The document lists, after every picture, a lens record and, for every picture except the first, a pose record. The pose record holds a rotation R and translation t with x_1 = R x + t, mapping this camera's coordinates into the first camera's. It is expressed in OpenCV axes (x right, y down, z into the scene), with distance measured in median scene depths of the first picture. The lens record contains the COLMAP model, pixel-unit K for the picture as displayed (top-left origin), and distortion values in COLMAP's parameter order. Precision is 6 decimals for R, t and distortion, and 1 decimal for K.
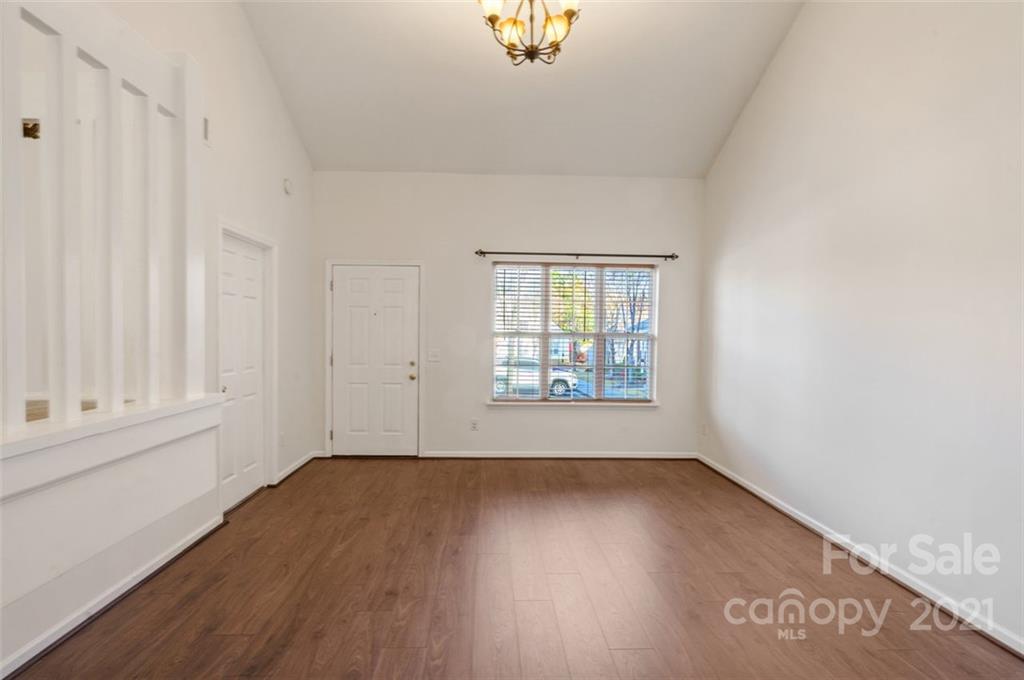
lens RADIAL K [[471.3, 0, 502.7], [0, 471.3, 341.5], [0, 0, 1]] dist [-0.001030, 0.000544]
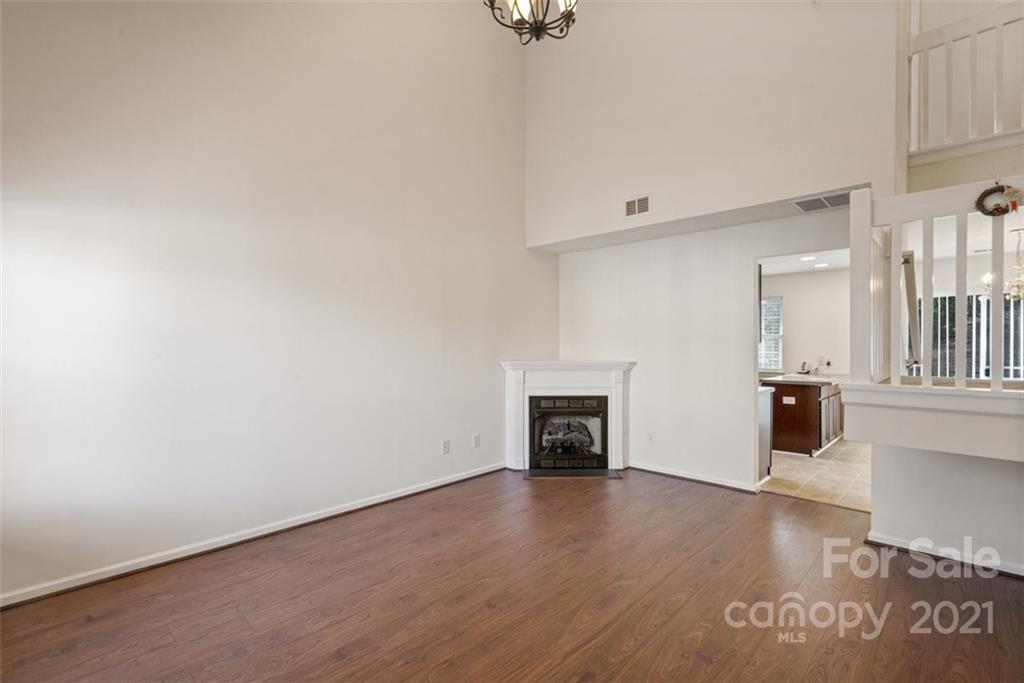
lens RADIAL K [[471.3, 0, 505.4], [0, 471.3, 347.0], [0, 0, 1]] dist [-0.001030, 0.000544]
pose [[-0.696584, -0.014446, 0.717330, -0.285385], [0.009614, 0.999520, 0.029465, -0.022917], [-0.717411, 0.027422, -0.696111, 0.890698]]
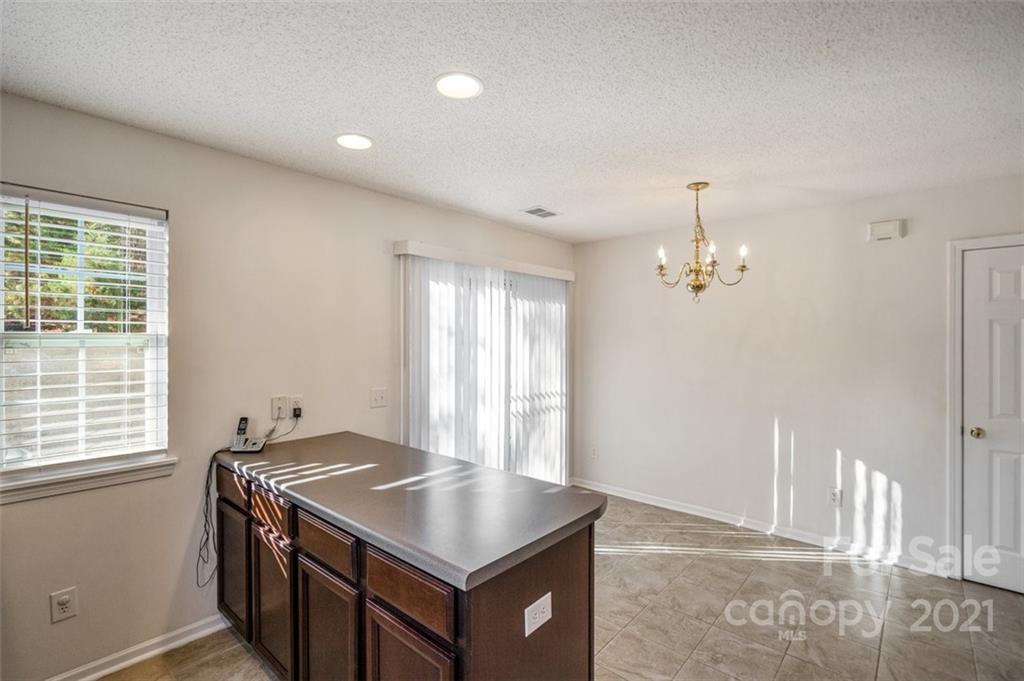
lens RADIAL K [[471.3, 0, 493.2], [0, 471.3, 340.3], [0, 0, 1]] dist [-0.001030, 0.000544]
pose [[-0.697148, -0.015465, -0.716760, 0.289619], [-0.031503, 0.999462, 0.009076, -0.019080], [0.716235, 0.028907, -0.697260, -0.248898]]
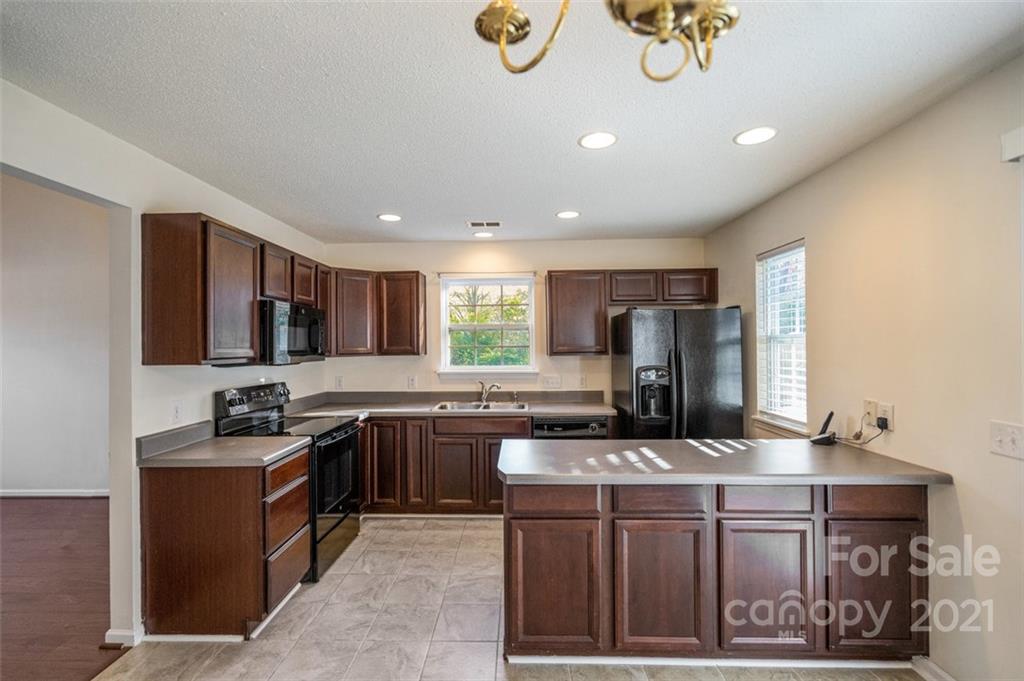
lens RADIAL K [[471.3, 0, 506.2], [0, 471.3, 341.8], [0, 0, 1]] dist [-0.001030, 0.000544]
pose [[0.056033, -0.009581, 0.998383, -0.424879], [0.031787, 0.999464, 0.007807, -0.017101], [-0.997923, 0.031298, 0.056307, -0.455500]]
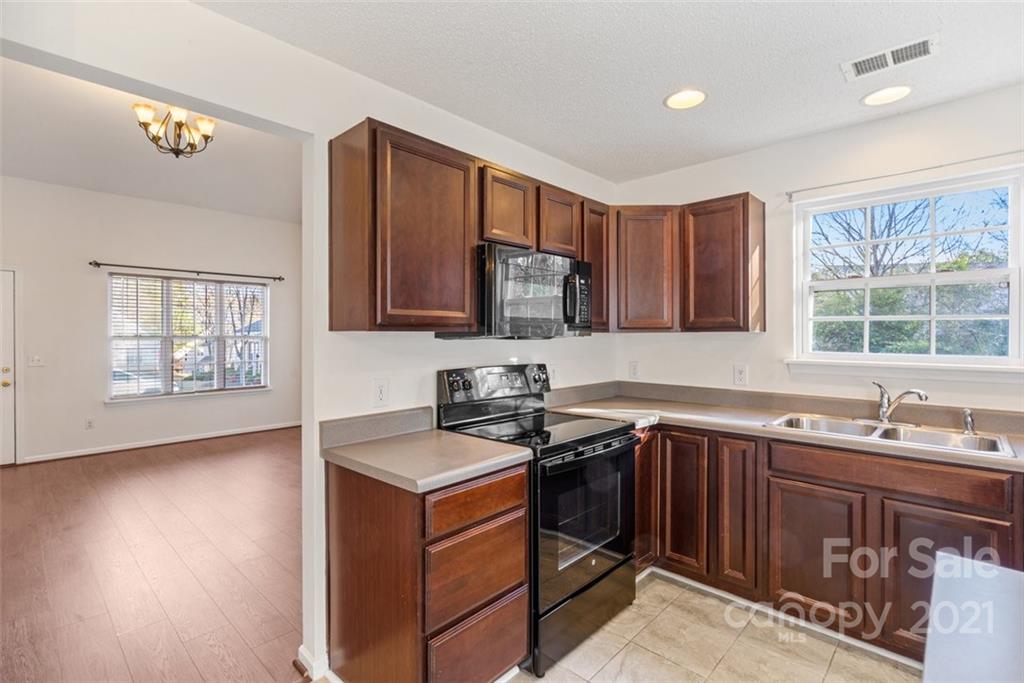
lens RADIAL K [[471.3, 0, 503.2], [0, 471.3, 336.7], [0, 0, 1]] dist [-0.001030, 0.000544]
pose [[0.713387, -0.018792, 0.700518, -0.139168], [0.027458, 0.999622, -0.001146, 0.007150], [-0.700232, 0.020052, 0.713634, -0.430579]]
